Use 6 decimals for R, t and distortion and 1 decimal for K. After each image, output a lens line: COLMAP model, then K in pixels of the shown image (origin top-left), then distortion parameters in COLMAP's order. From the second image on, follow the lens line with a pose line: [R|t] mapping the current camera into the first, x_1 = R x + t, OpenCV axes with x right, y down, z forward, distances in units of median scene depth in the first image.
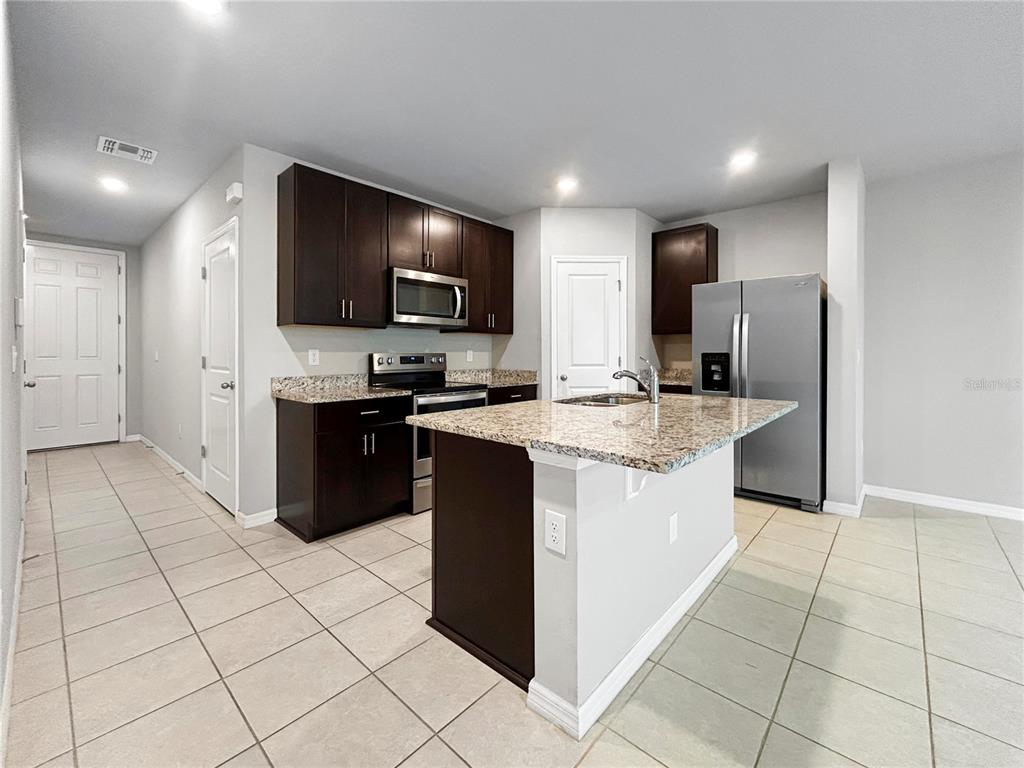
lens RADIAL K [[426.9, 0, 512.0], [0, 426.9, 356.7], [0, 0, 1]] dist [-0.001980, 0.000132]
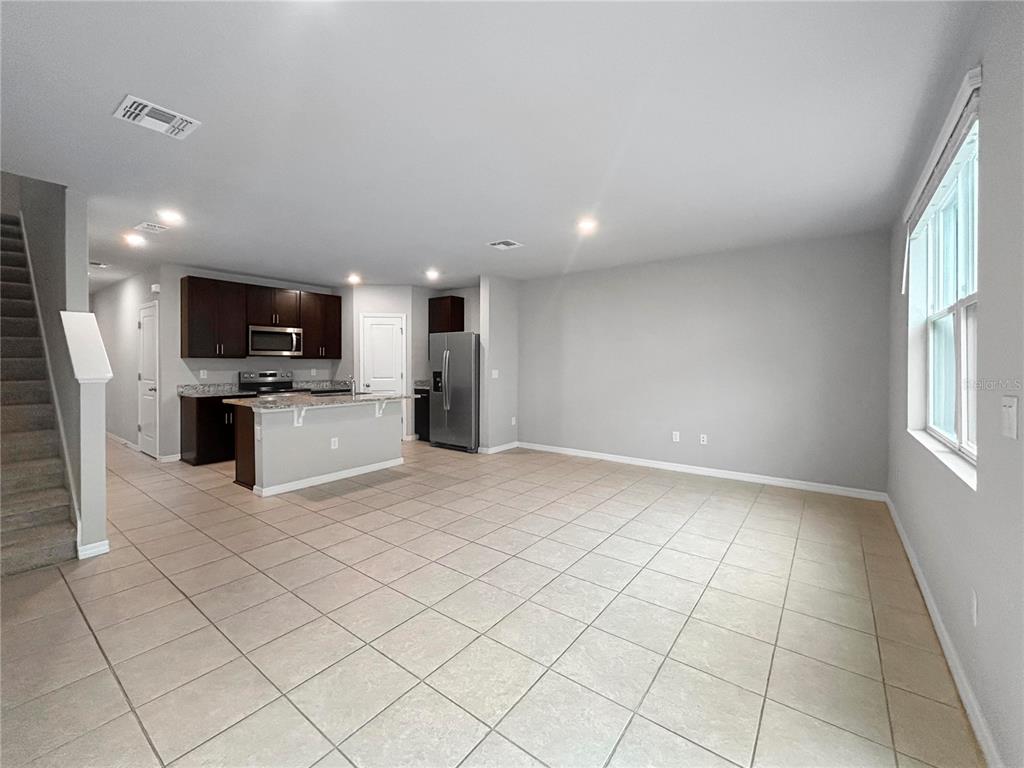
lens RADIAL K [[423.8, 0, 511.4], [0, 423.8, 367.8], [0, 0, 1]] dist [-0.001614, 0.000006]
pose [[0.995888, 0.001876, 0.090575, 0.656944], [-0.002261, 0.999989, 0.004143, -0.034348], [-0.090566, -0.004330, 0.995881, -0.890176]]
